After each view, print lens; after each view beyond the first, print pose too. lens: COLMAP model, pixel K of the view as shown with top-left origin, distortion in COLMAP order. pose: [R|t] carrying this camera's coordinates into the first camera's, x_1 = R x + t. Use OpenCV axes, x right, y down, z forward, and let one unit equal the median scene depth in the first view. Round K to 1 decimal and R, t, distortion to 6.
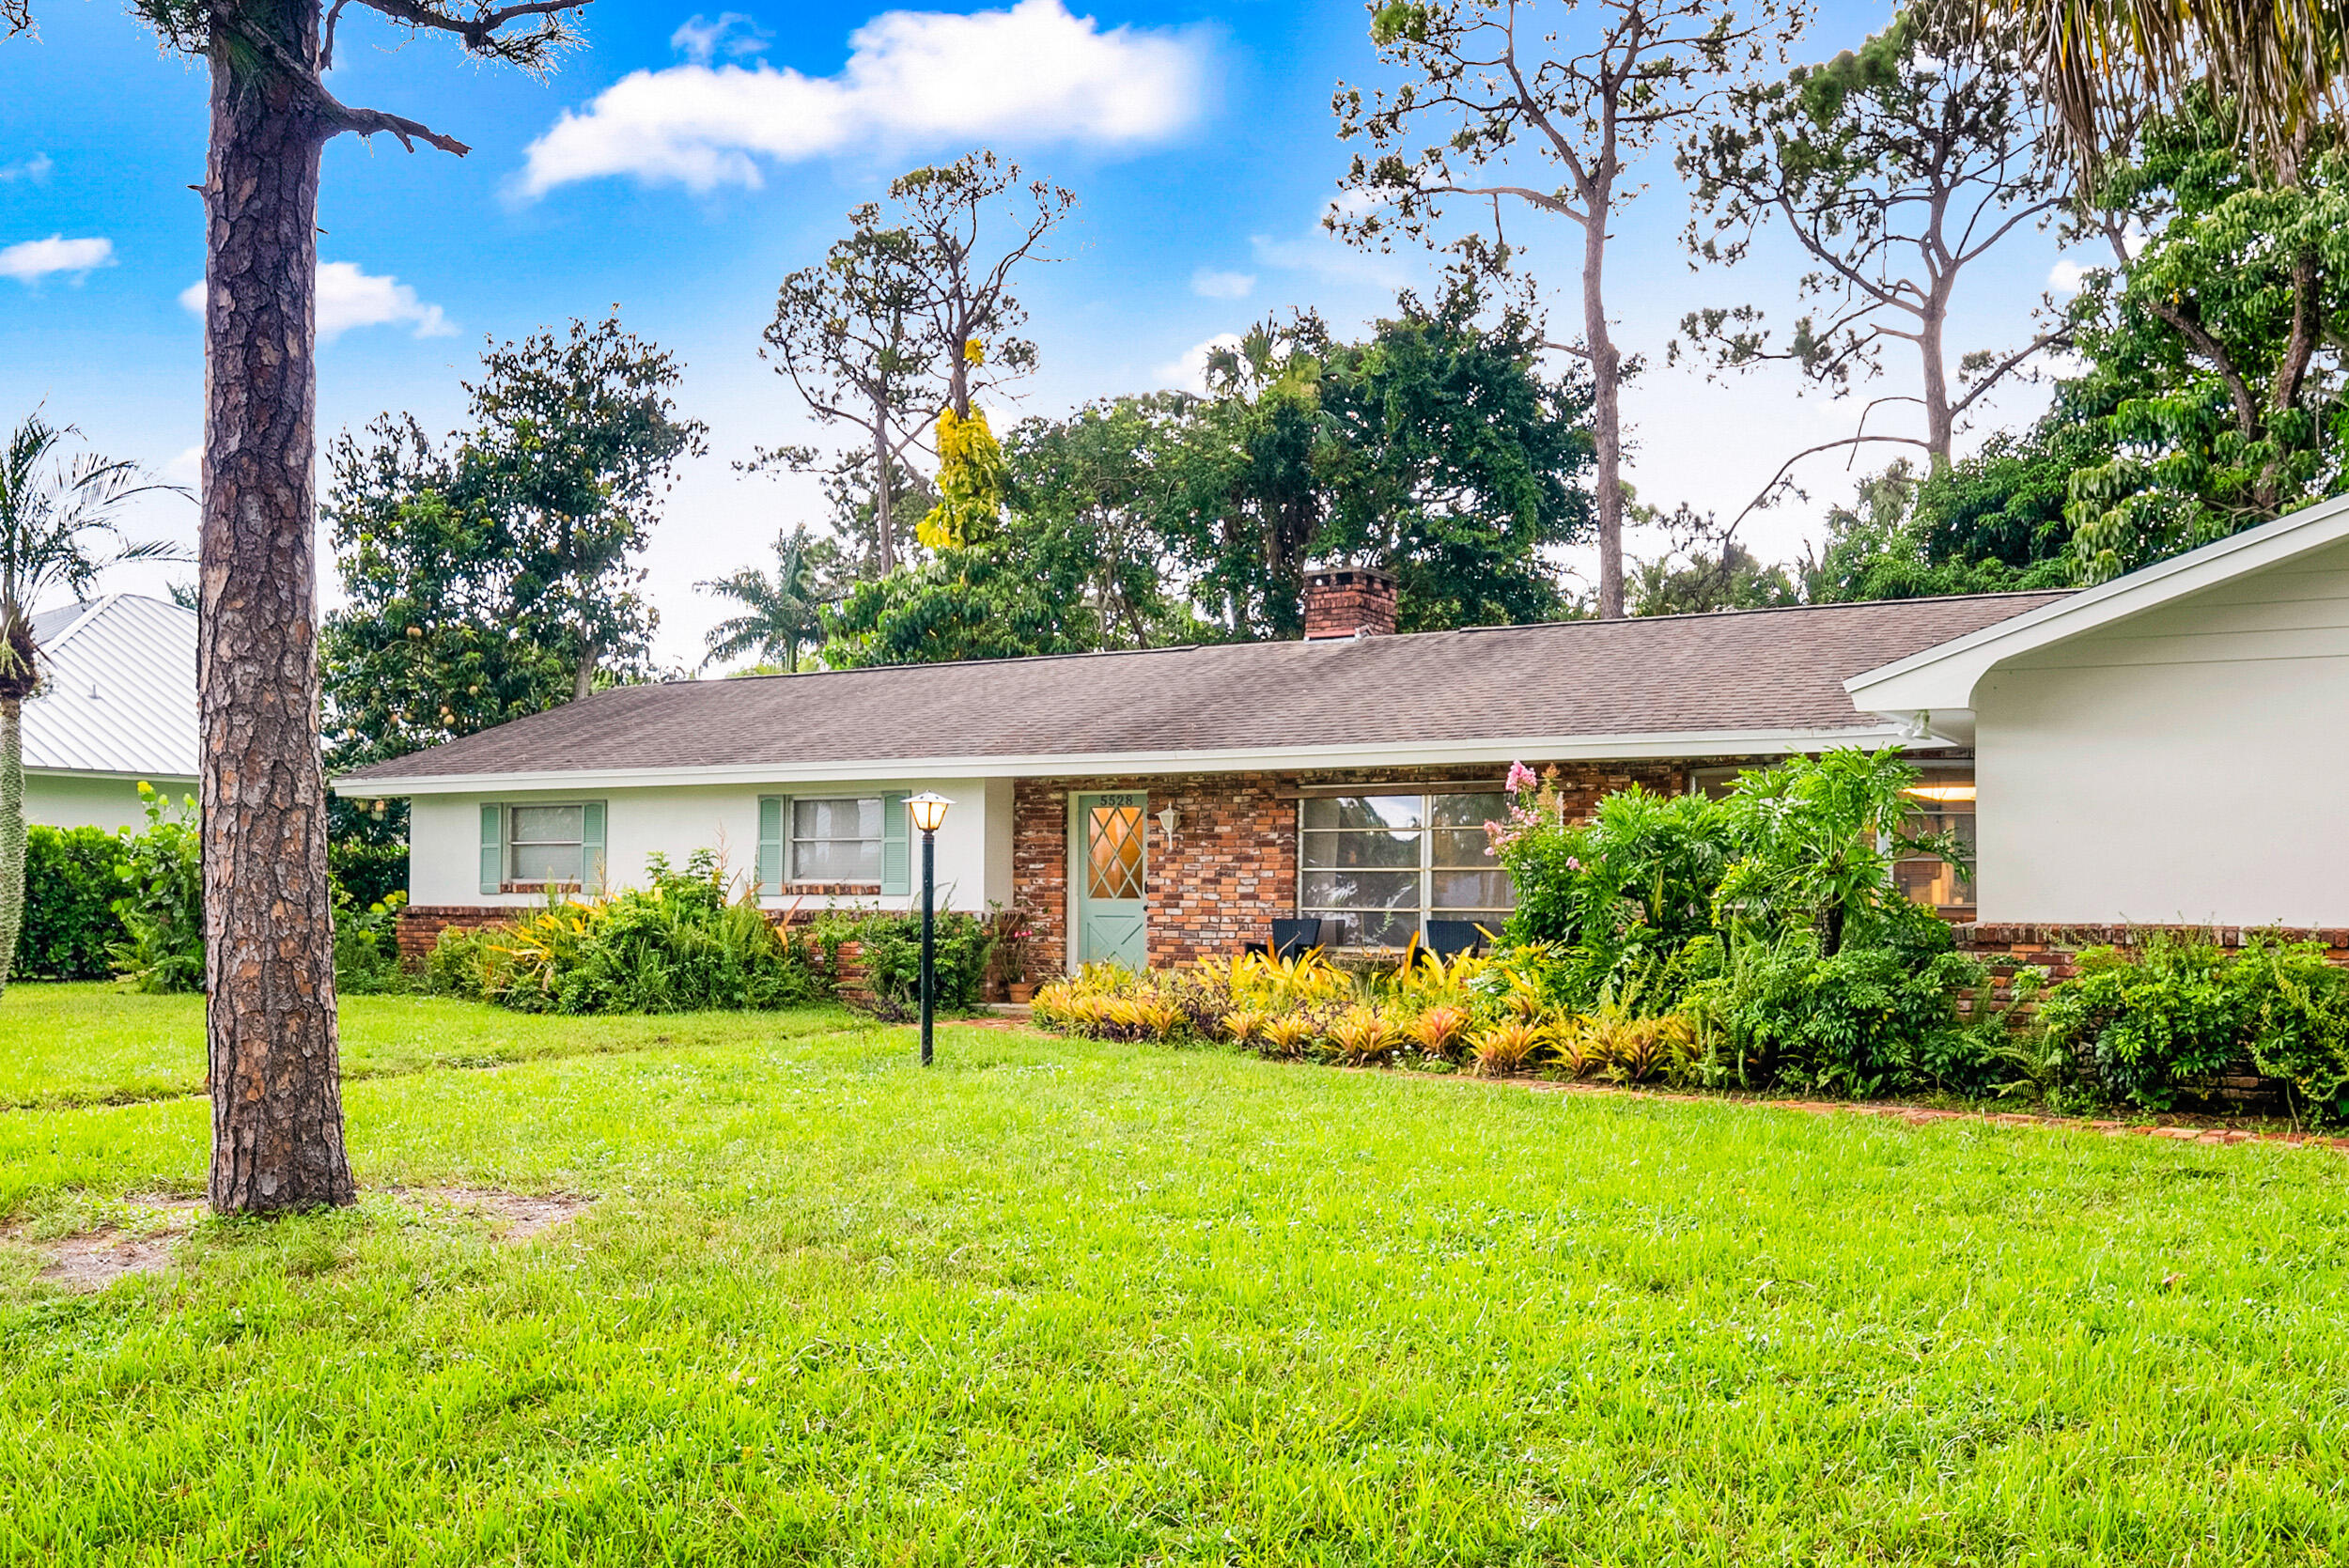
lens RADIAL K [[2104.1, 0, 1181.6], [0, 2104.1, 896.3], [0, 0, 1]] dist [0.012876, 0.002414]
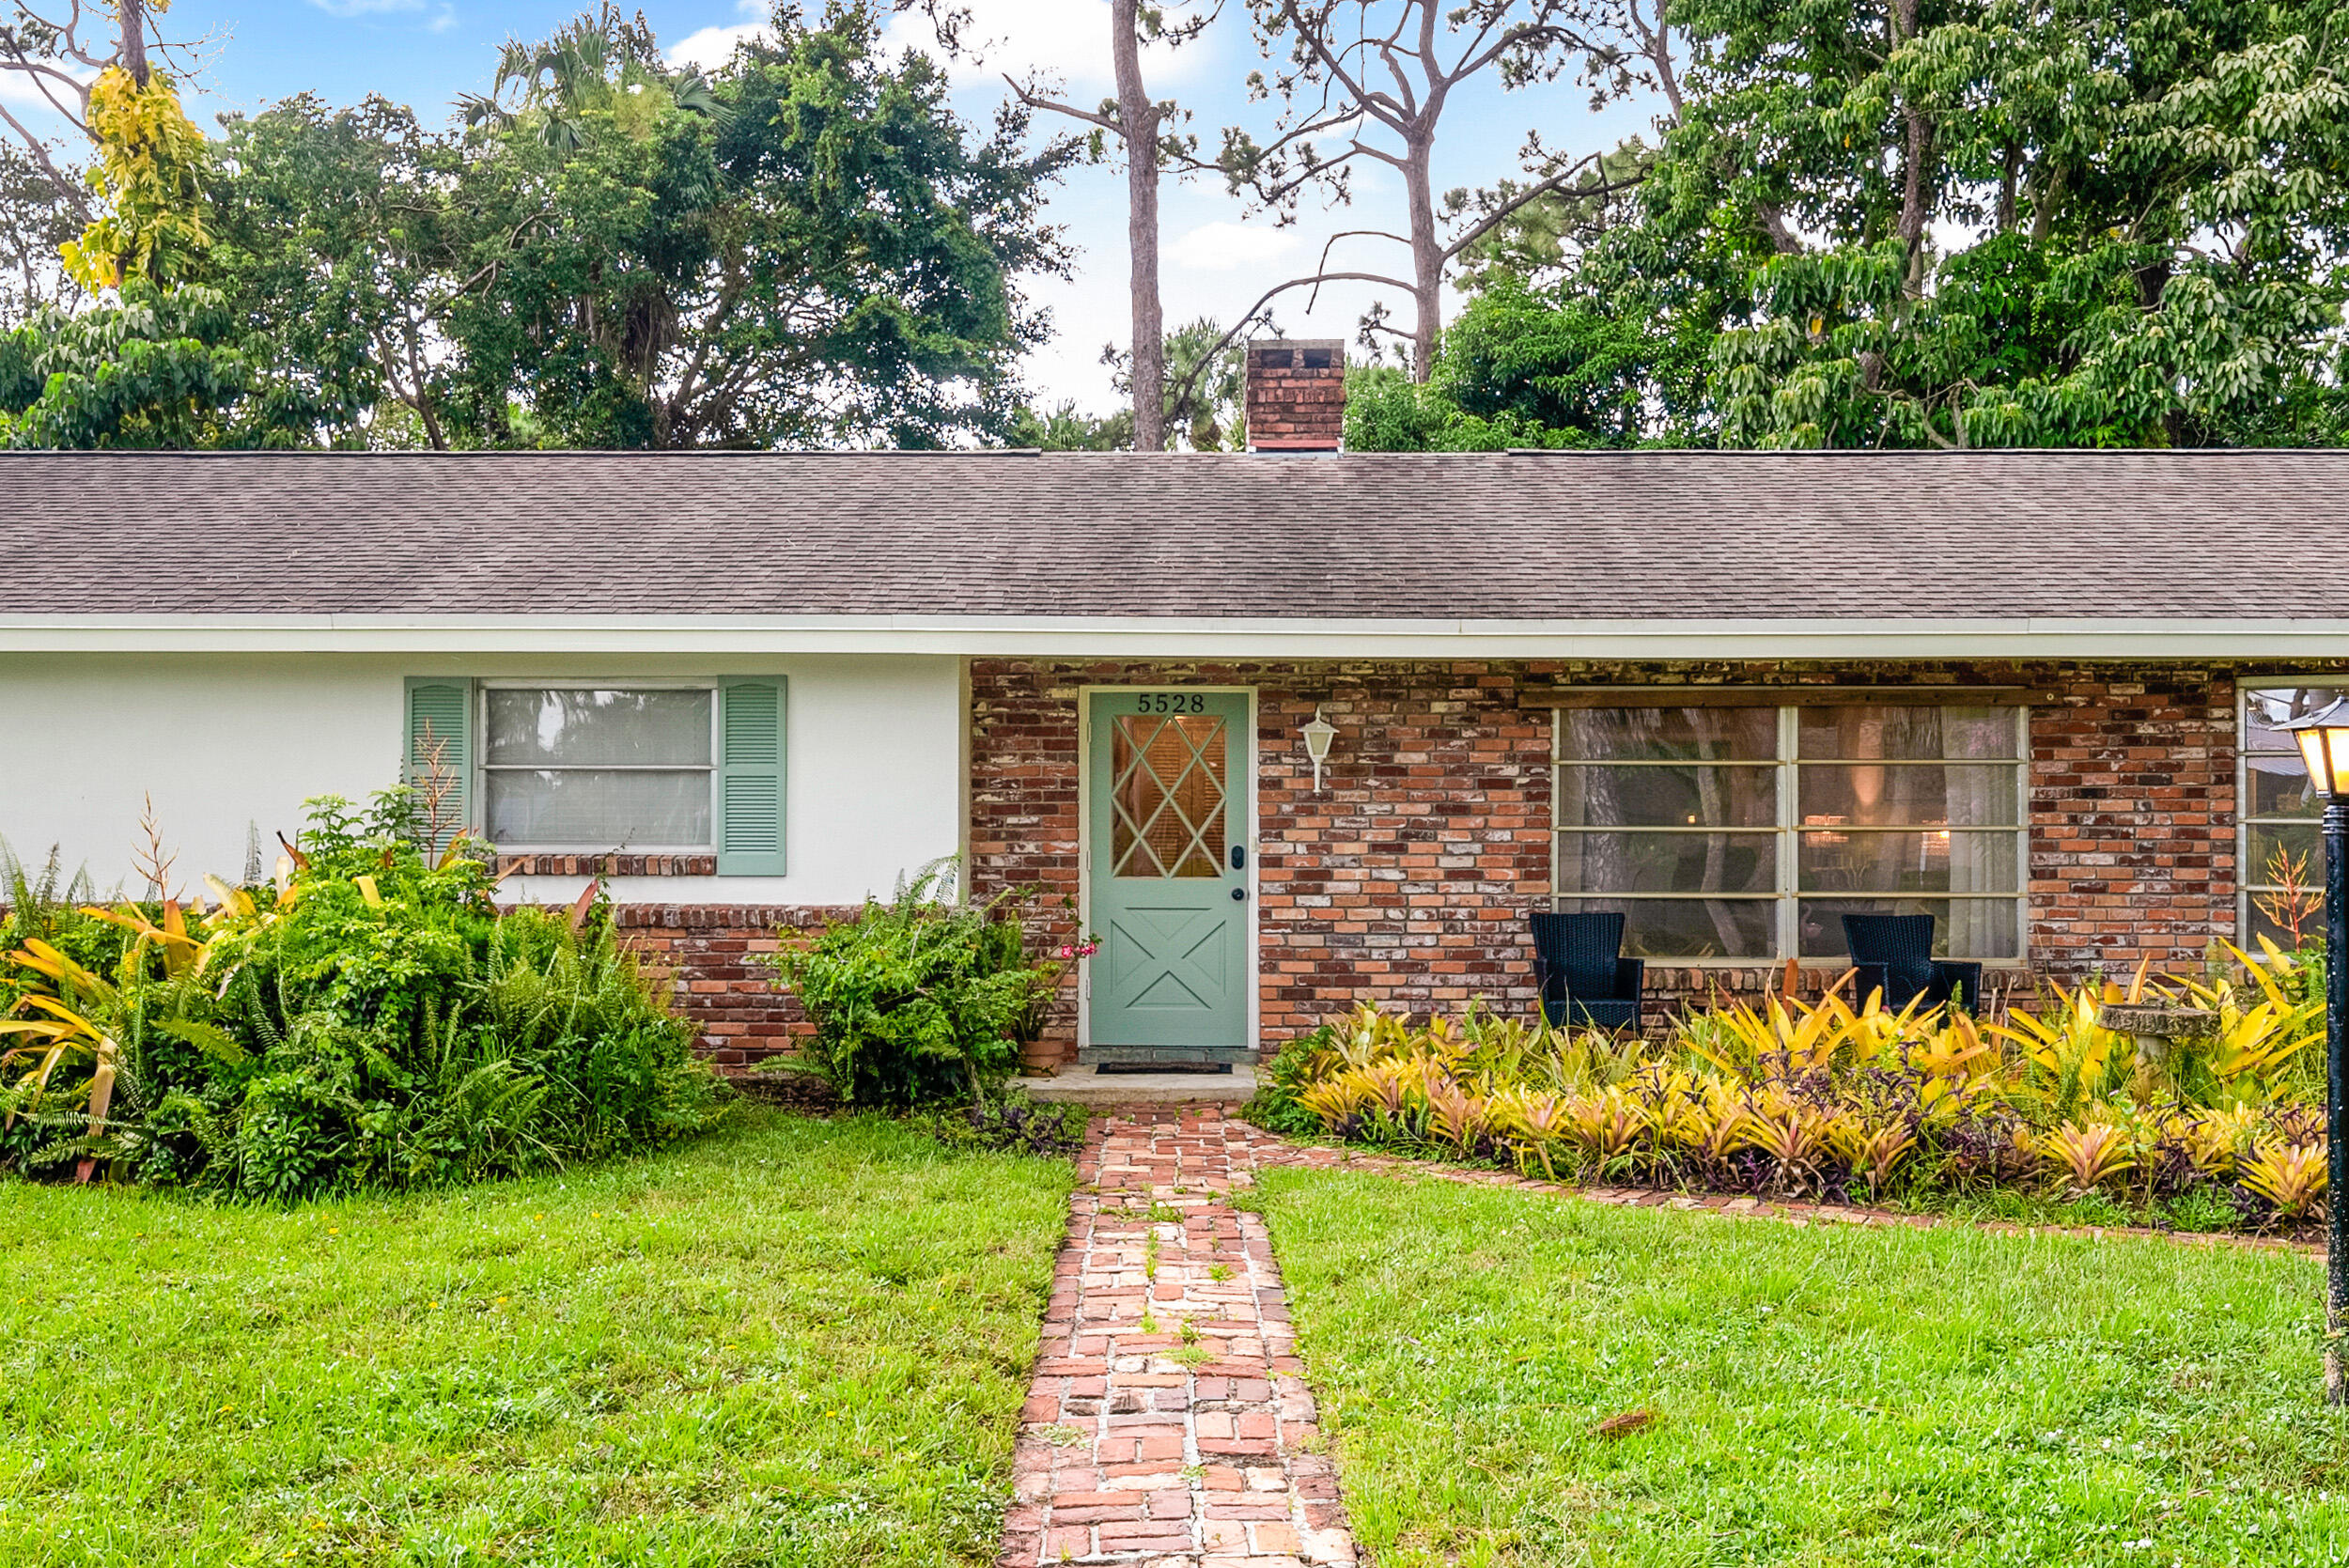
lens RADIAL K [[2255.4, 0, 1174.5], [0, 2255.4, 784.0], [0, 0, 1]] dist [0.010323, -0.001525]
pose [[0.868761, 0.000338, 0.495232, -0.339284], [0.002029, 0.999989, -0.004241, -0.021959], [-0.495228, 0.004689, 0.868750, 0.486587]]
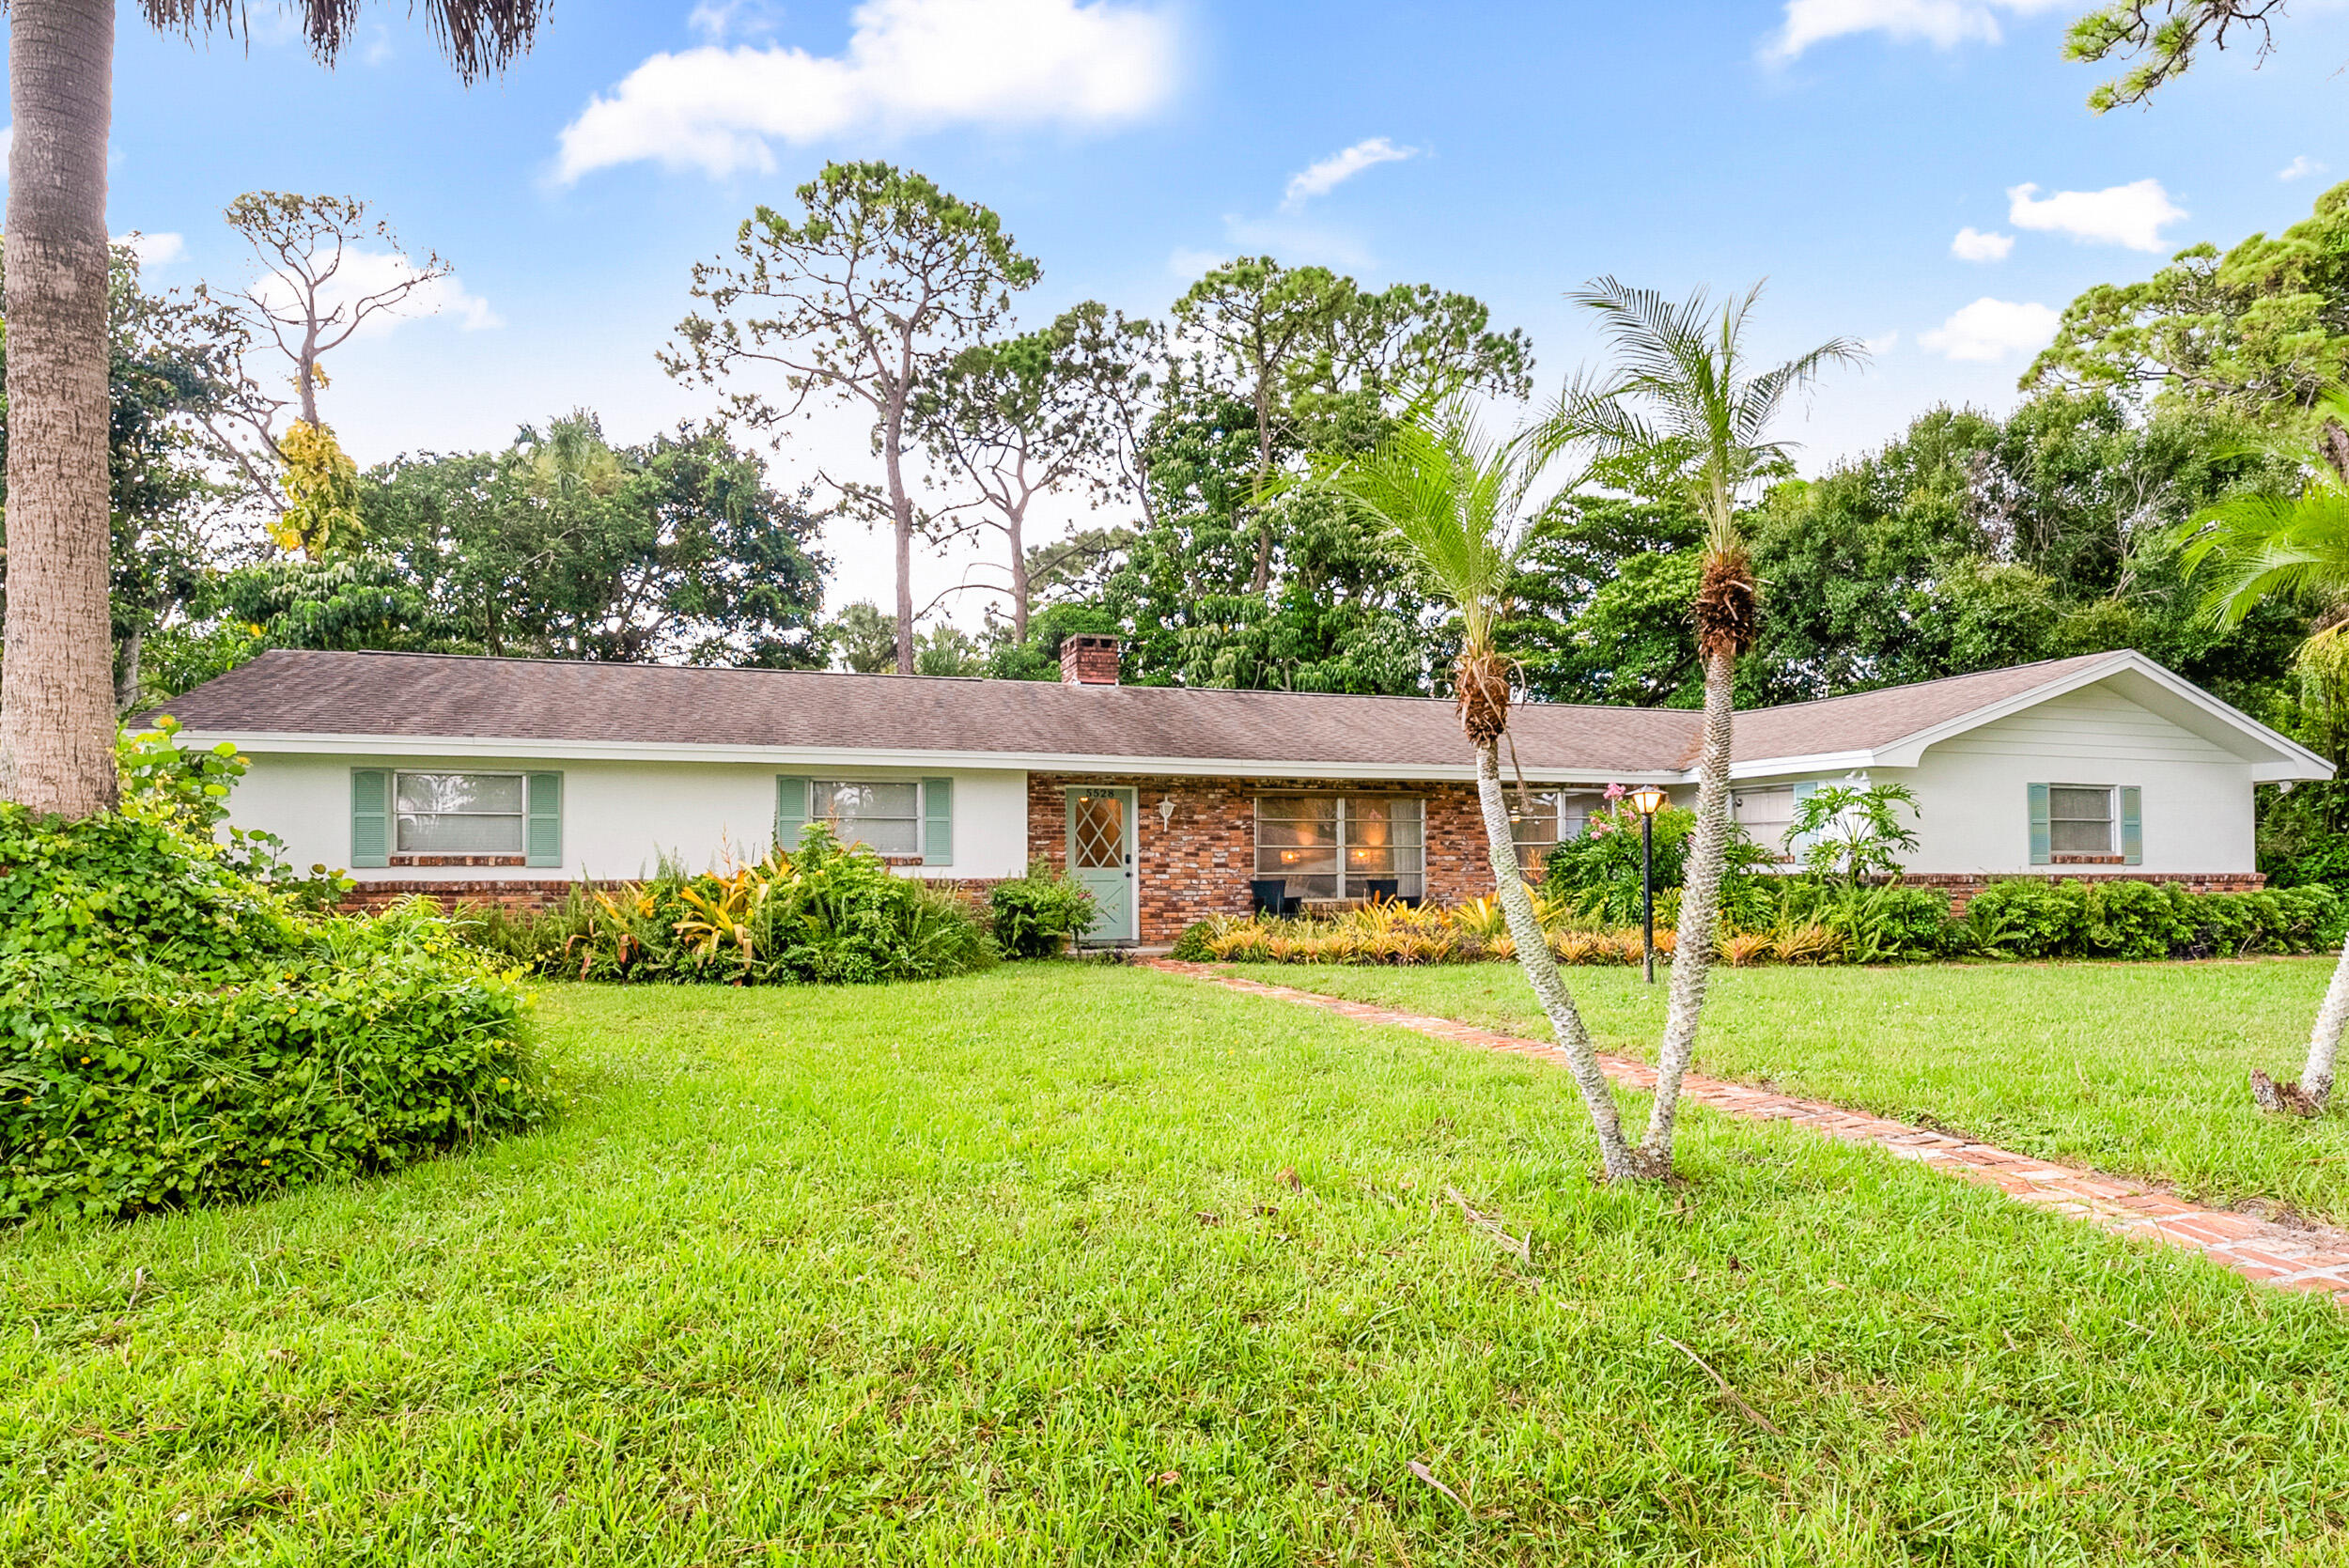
lens RADIAL K [[1296.9, 0, 1183.2], [0, 1296.9, 852.7], [0, 0, 1]] dist [-0.001631, 0.000365]
pose [[0.650042, 0.004099, 0.759887, -0.631601], [0.006618, 0.999917, -0.011055, 0.001208], [-0.759869, 0.012215, 0.649961, 0.444585]]
